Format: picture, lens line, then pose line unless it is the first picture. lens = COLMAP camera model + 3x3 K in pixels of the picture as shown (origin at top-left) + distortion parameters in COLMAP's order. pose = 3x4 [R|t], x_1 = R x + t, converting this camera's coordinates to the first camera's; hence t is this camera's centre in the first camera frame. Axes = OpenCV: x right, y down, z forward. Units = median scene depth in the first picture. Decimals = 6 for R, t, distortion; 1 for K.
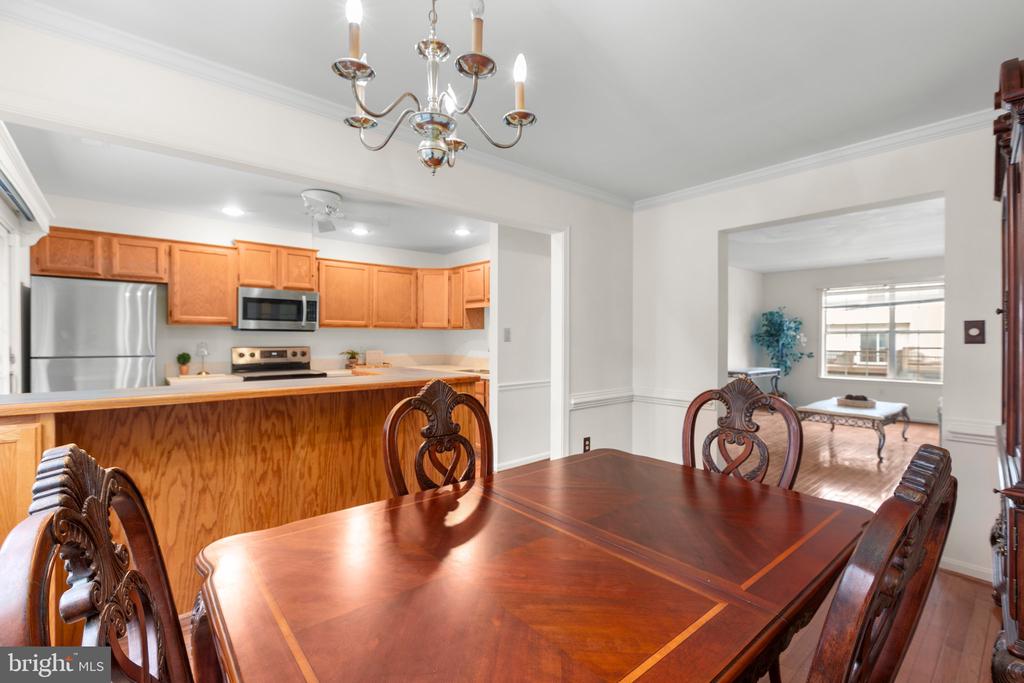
lens RADIAL K [[452.7, 0, 509.9], [0, 452.7, 344.1], [0, 0, 1]] dist [0.007811, 0.003721]
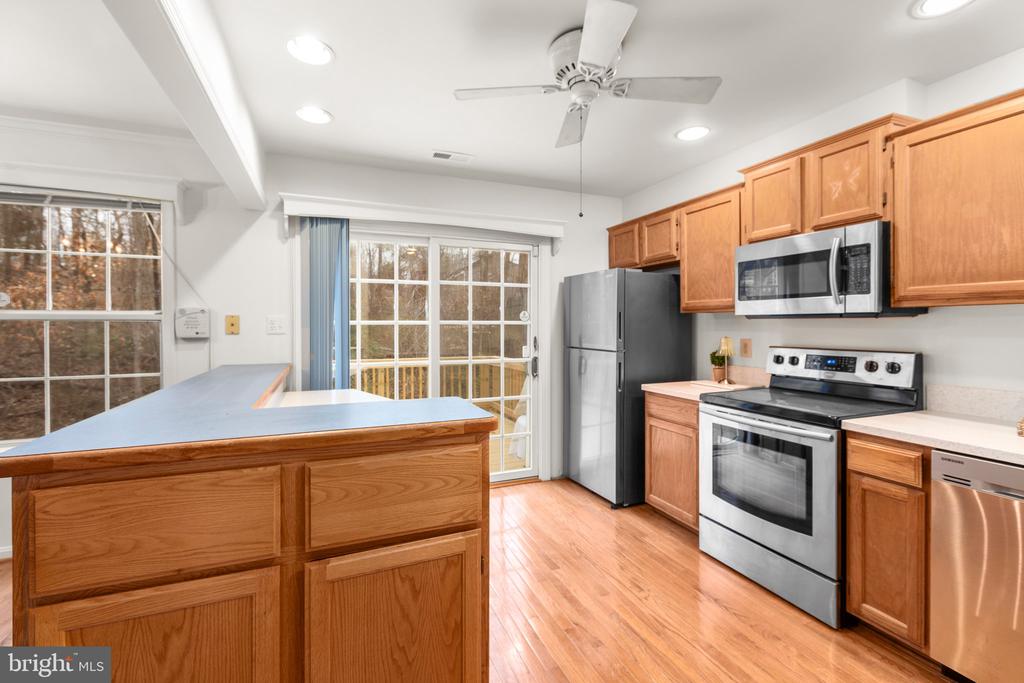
lens RADIAL K [[452.7, 0, 519.4], [0, 452.7, 331.2], [0, 0, 1]] dist [0.007811, 0.003721]
pose [[-0.271804, 0.011124, -0.962288, 0.069376], [-0.007067, 0.999883, 0.013554, -0.019001], [0.962327, 0.010484, -0.271693, 0.865483]]
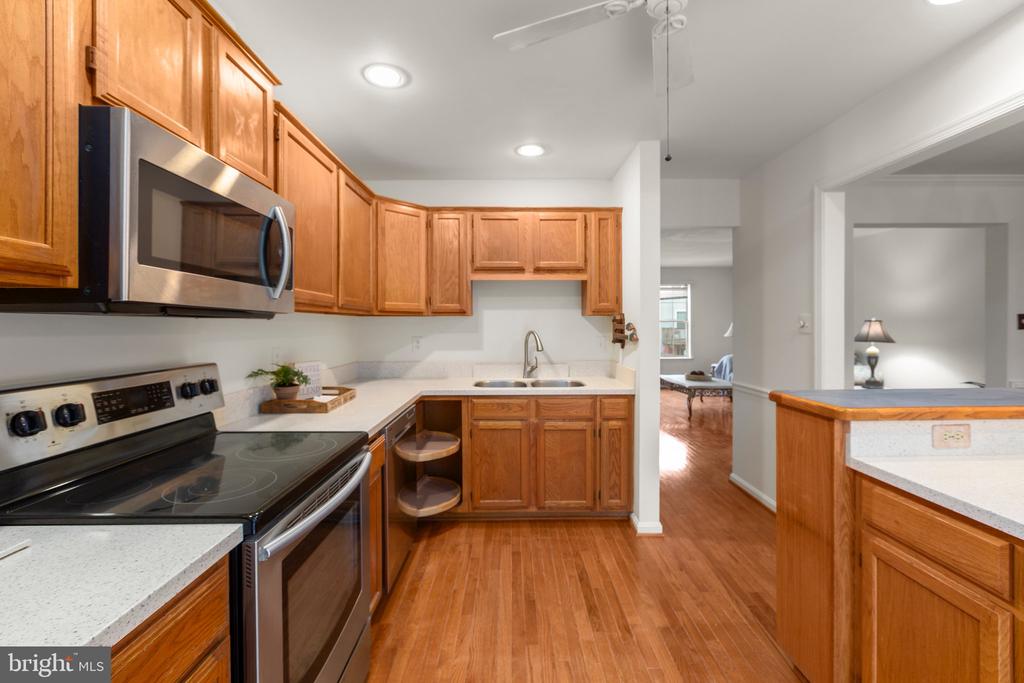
lens RADIAL K [[452.7, 0, 512.6], [0, 452.7, 330.6], [0, 0, 1]] dist [0.007811, 0.003721]
pose [[0.635642, -0.014835, 0.771841, -0.632339], [0.017767, 0.999832, 0.004585, -0.017789], [-0.771779, 0.010799, 0.635799, 0.704584]]
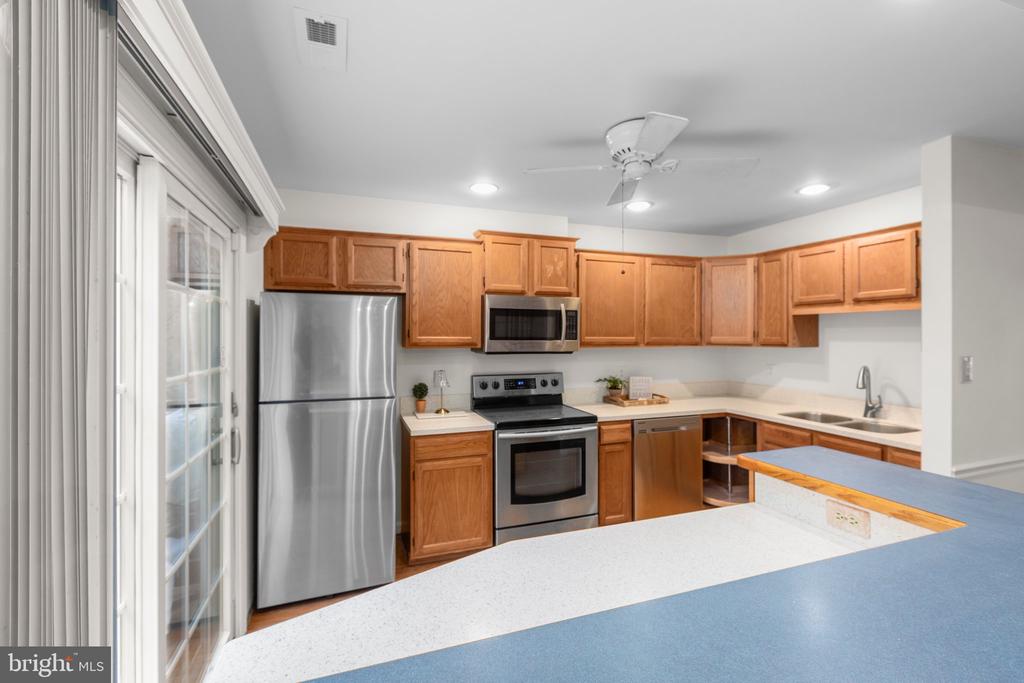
lens RADIAL K [[452.7, 0, 518.0], [0, 452.7, 338.4], [0, 0, 1]] dist [0.007811, 0.003721]
pose [[0.938877, -0.002456, -0.344245, -0.290740], [-0.000903, 0.999954, -0.009597, -0.048015], [0.344253, 0.009321, 0.938831, 0.329762]]
